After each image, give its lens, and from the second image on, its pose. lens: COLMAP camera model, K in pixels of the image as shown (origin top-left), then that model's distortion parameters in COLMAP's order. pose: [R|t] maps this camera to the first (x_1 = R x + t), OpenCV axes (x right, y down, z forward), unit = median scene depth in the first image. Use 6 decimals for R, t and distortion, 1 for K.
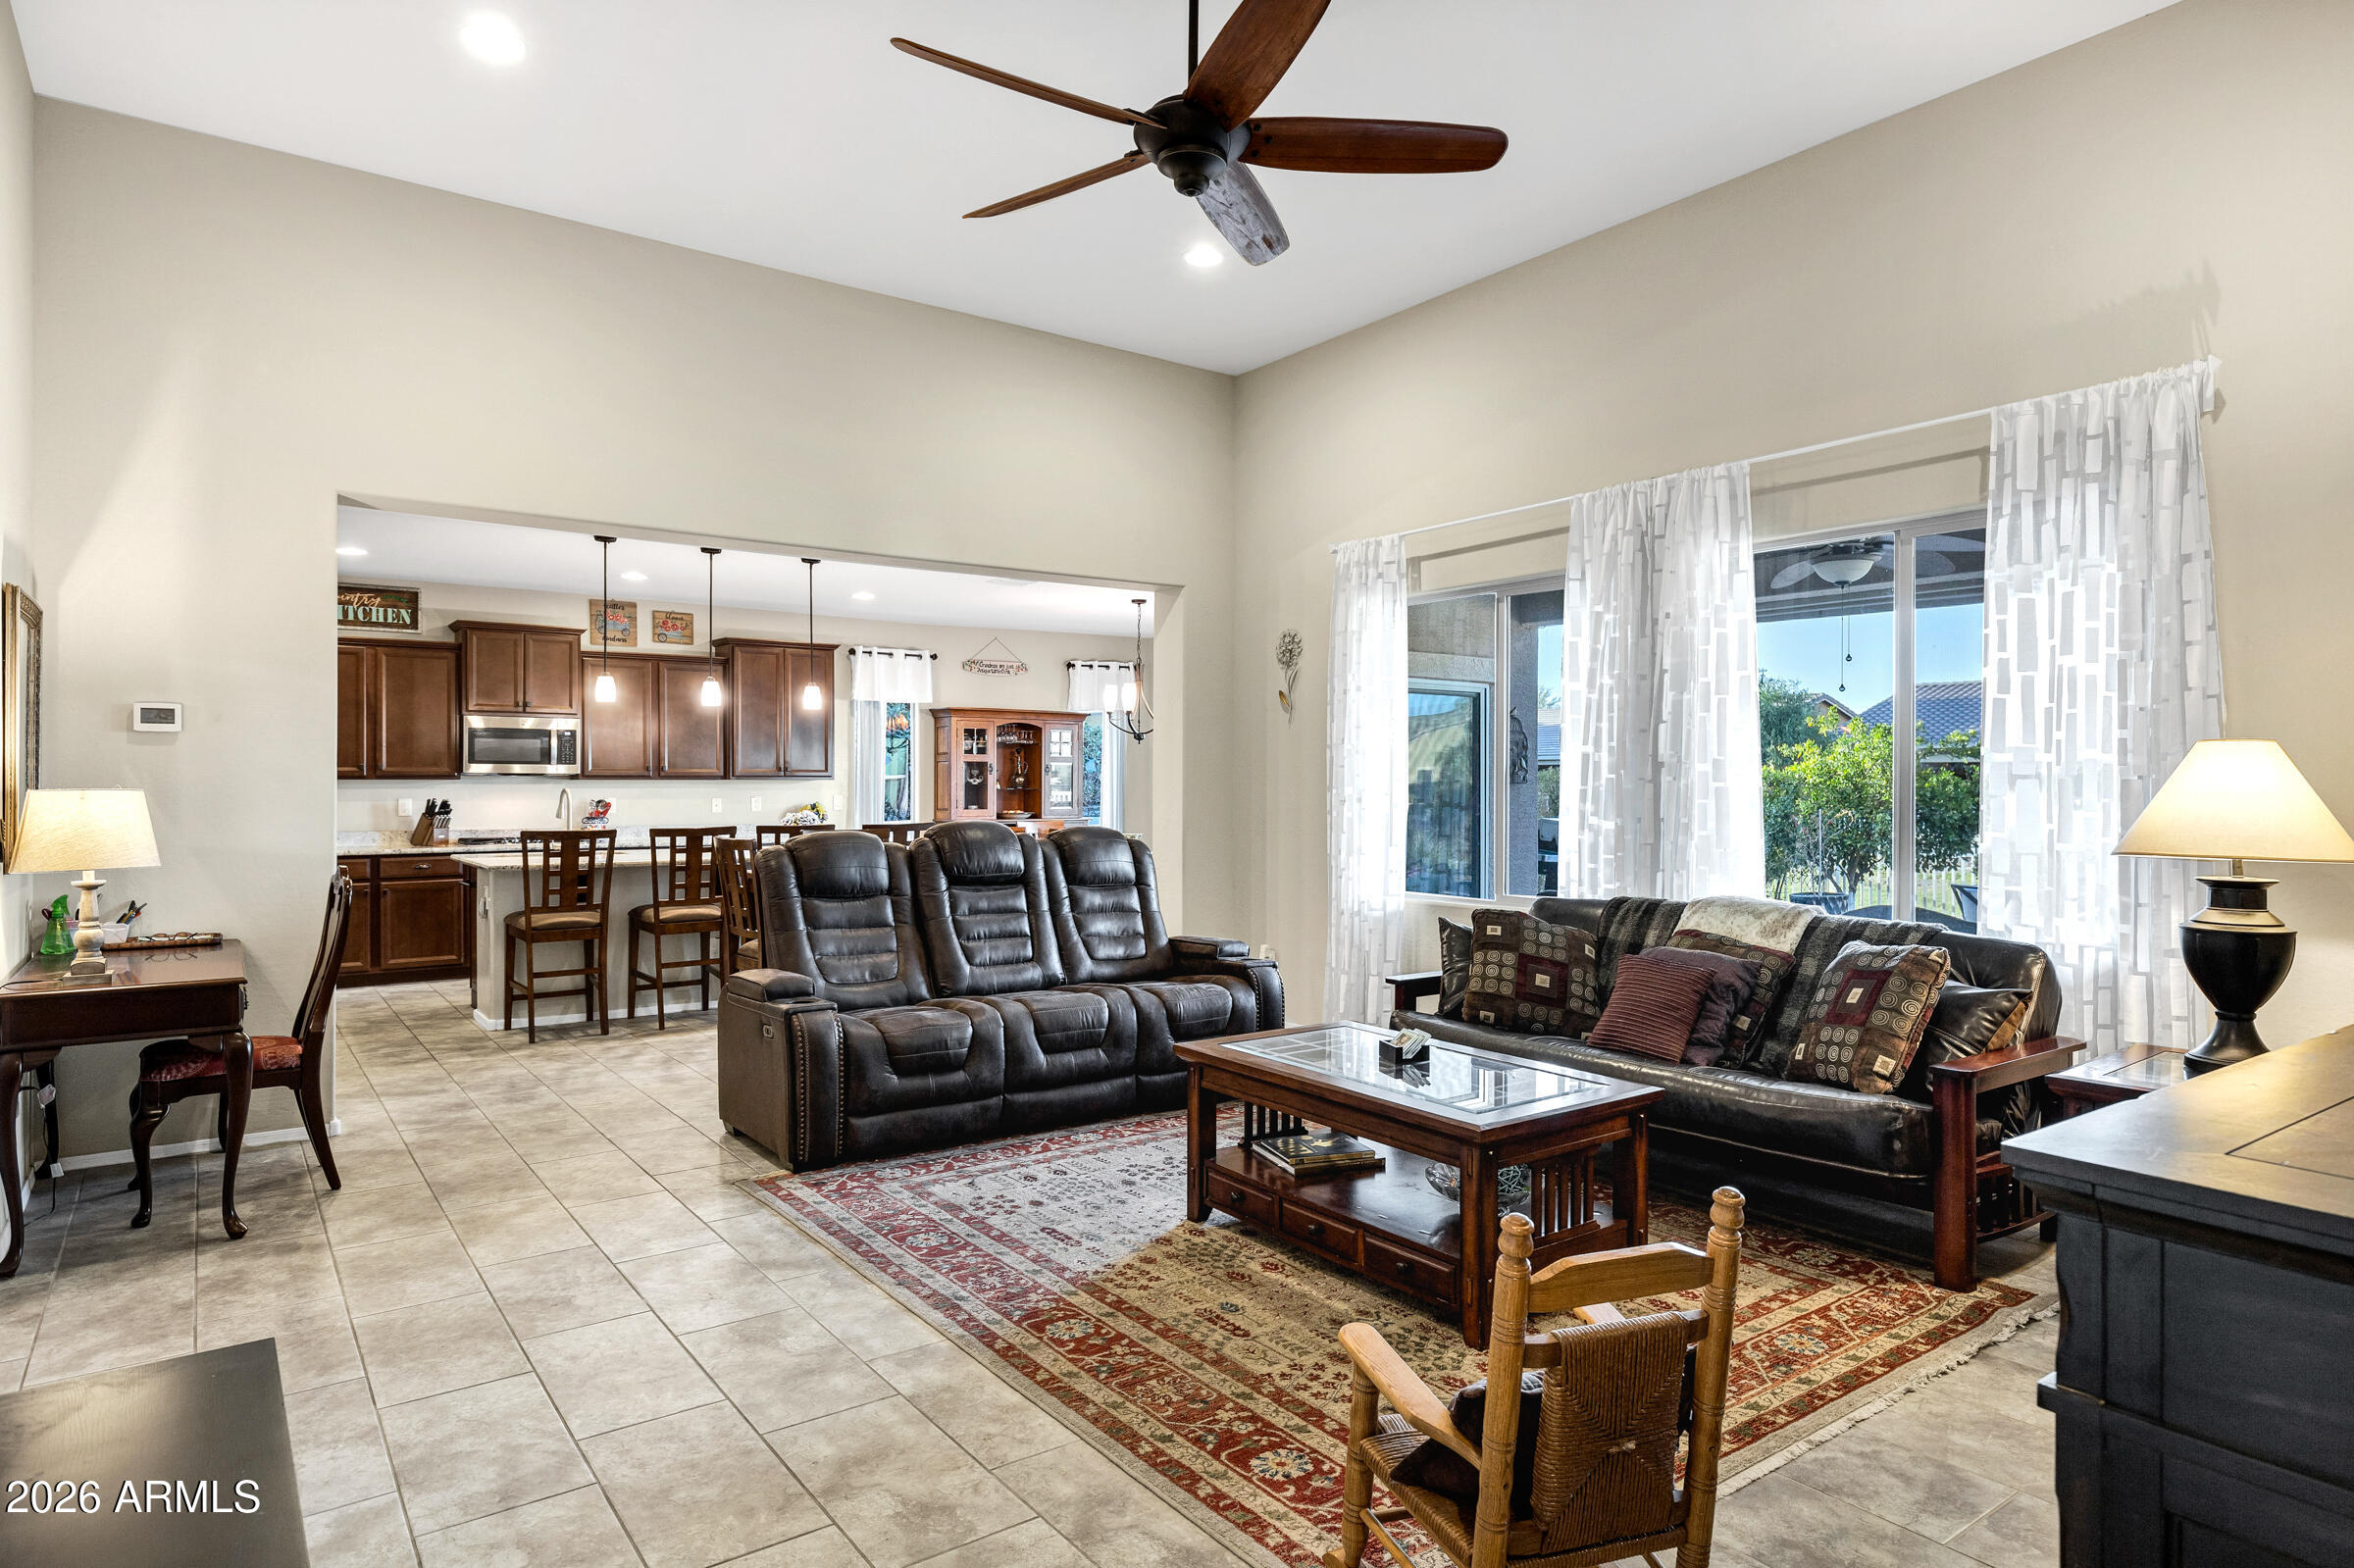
lens RADIAL K [[1339.4, 0, 1174.5], [0, 1339.4, 789.9], [0, 0, 1]] dist [-0.000600, -0.000098]
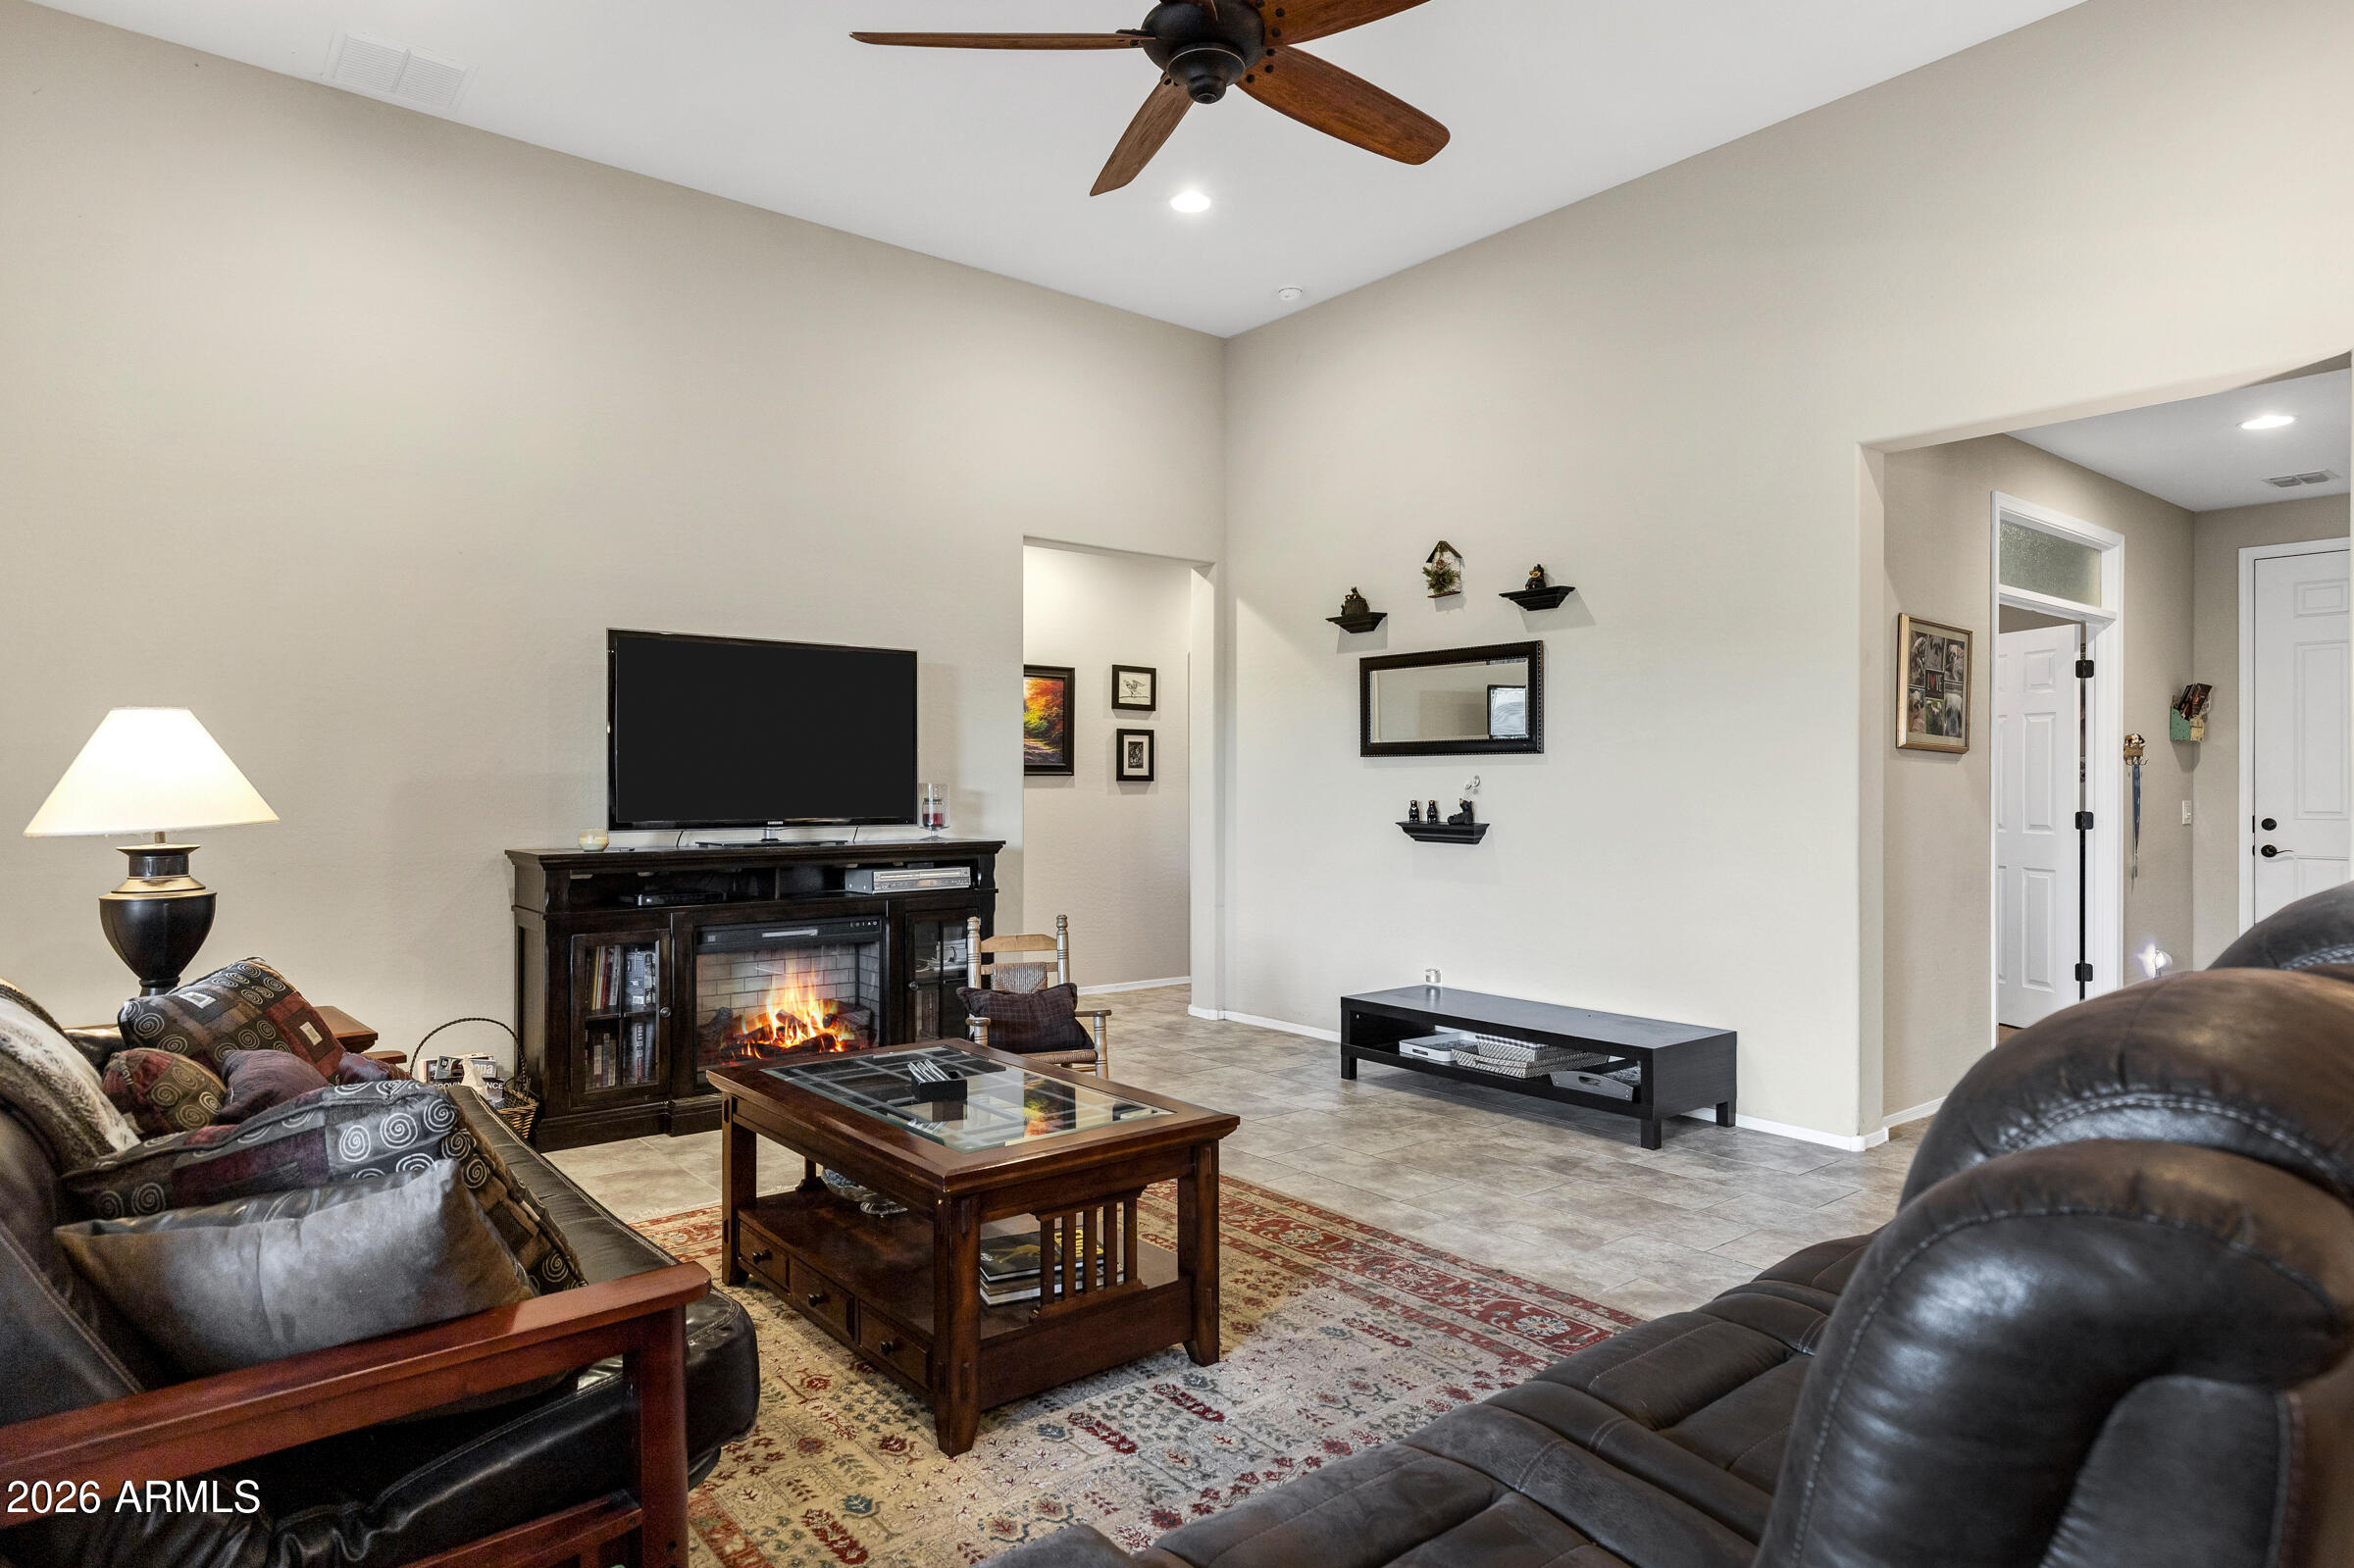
lens RADIAL K [[1339.4, 0, 1180.1], [0, 1339.4, 787.6], [0, 0, 1]] dist [-0.000600, -0.000098]
pose [[-0.998608, 0.001701, -0.052727, 0.078081], [0.001572, 0.999996, 0.002497, 0.017825], [0.052731, 0.002410, -0.998606, 1.993711]]
